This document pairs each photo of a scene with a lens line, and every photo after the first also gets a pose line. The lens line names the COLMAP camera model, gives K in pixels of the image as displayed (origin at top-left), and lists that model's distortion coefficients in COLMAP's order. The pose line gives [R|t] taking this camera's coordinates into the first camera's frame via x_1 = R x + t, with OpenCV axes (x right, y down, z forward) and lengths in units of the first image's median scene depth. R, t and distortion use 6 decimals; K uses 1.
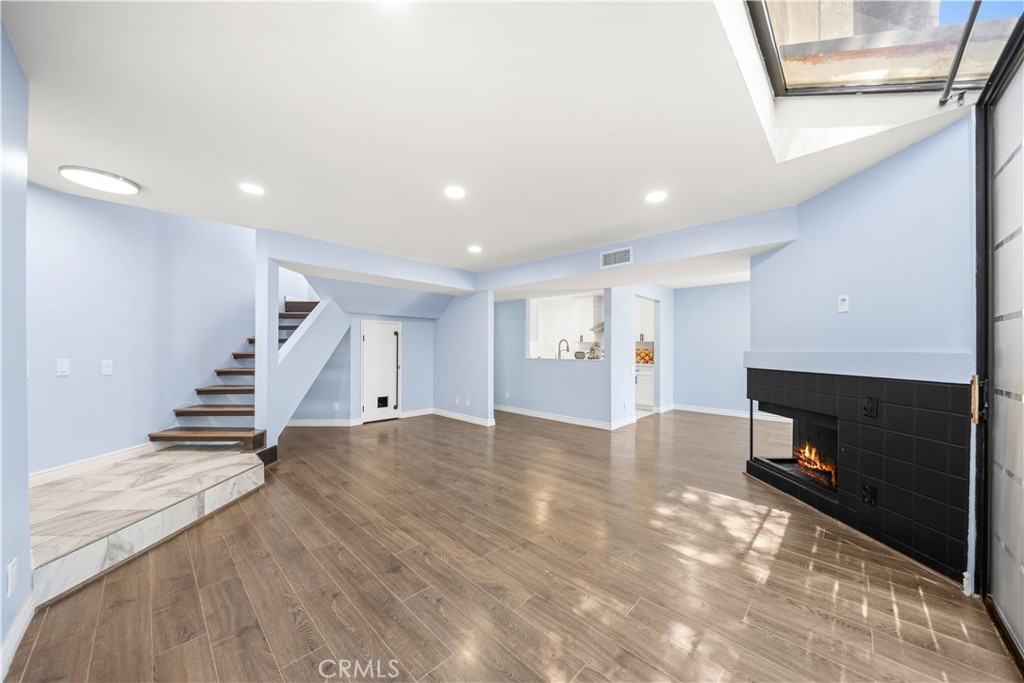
lens RADIAL K [[352.5, 0, 515.8], [0, 352.5, 348.1], [0, 0, 1]] dist [-0.006324, 0.000240]
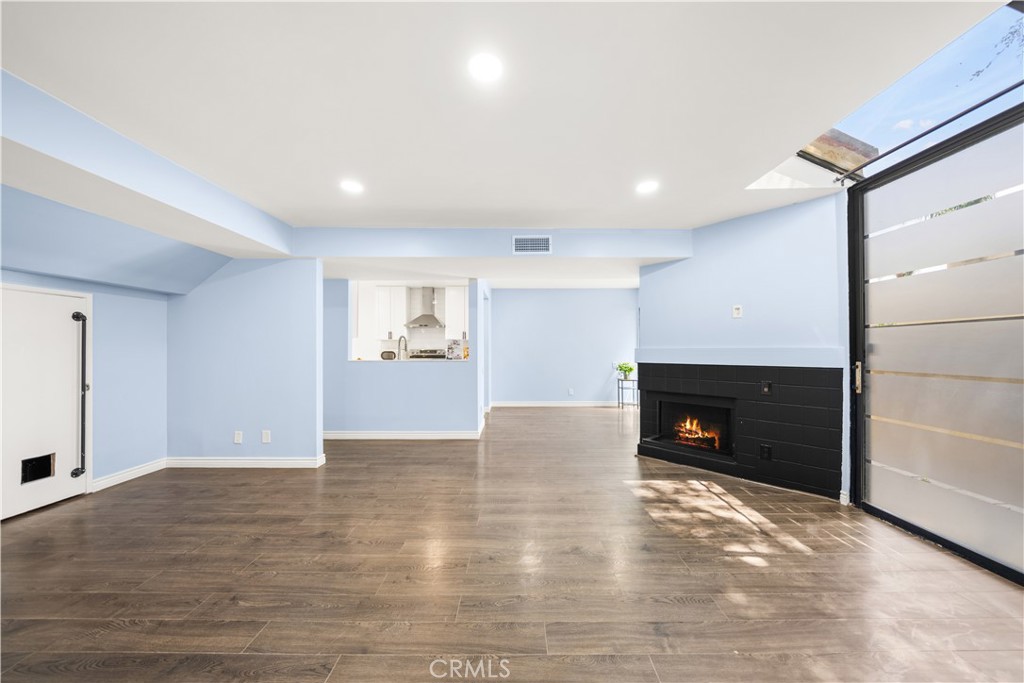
lens RADIAL K [[352.5, 0, 512.4], [0, 352.5, 344.6], [0, 0, 1]] dist [-0.006324, 0.000240]
pose [[0.724840, 0.000871, 0.688917, -0.354926], [0.003909, 0.999978, -0.005378, 0.001122], [-0.688907, 0.006592, 0.724820, 0.377699]]
